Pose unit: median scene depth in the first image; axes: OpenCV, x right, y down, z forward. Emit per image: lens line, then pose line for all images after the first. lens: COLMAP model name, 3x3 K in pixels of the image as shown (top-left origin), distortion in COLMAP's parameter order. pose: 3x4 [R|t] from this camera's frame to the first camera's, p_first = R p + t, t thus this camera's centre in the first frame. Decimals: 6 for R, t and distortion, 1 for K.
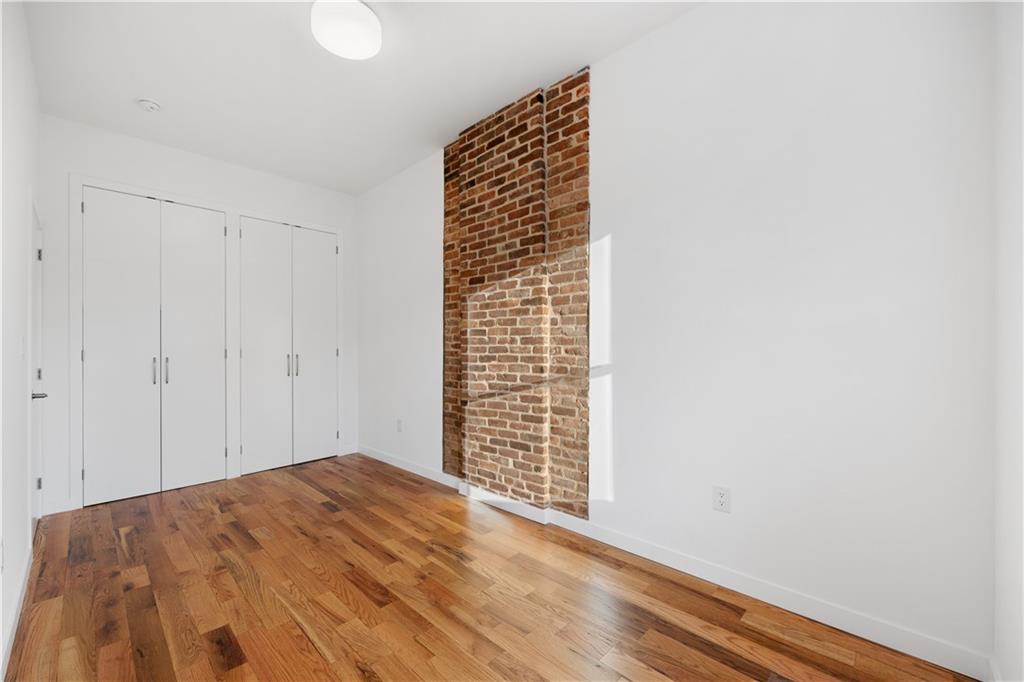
lens RADIAL K [[421.6, 0, 510.4], [0, 421.6, 337.3], [0, 0, 1]] dist [-0.000288, -0.000056]
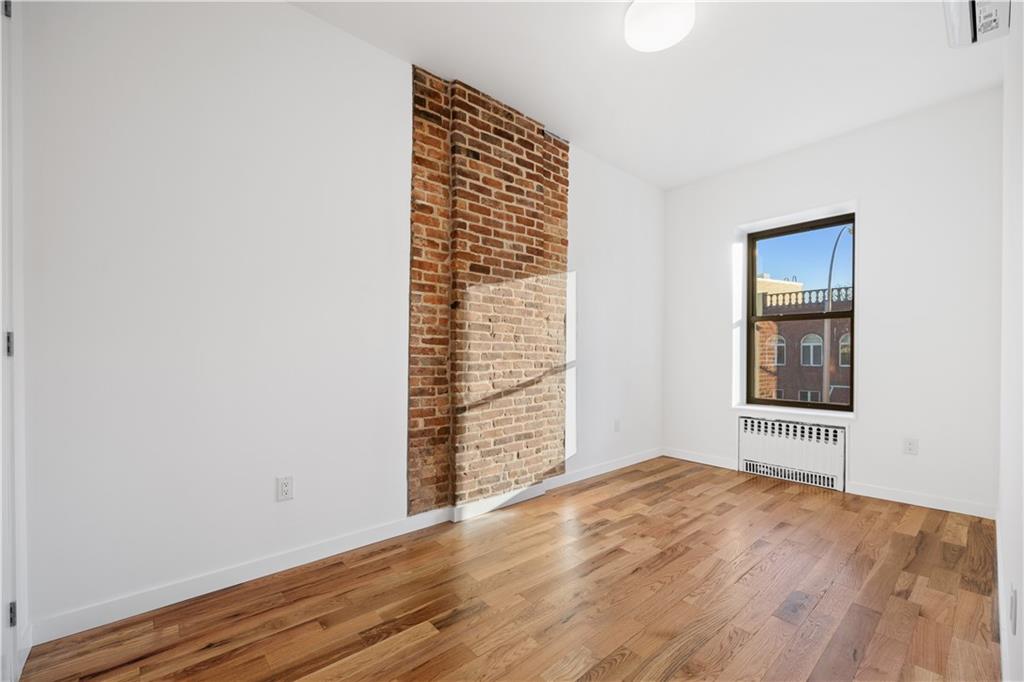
lens RADIAL K [[415.1, 0, 512.6], [0, 415.1, 347.9], [0, 0, 1]] dist [-0.000249, 0.000043]
pose [[0.079903, 0.022182, 0.996556, -0.975732], [-0.029130, 0.999377, -0.019909, 0.049261], [-0.996377, -0.027438, 0.080499, 0.885143]]
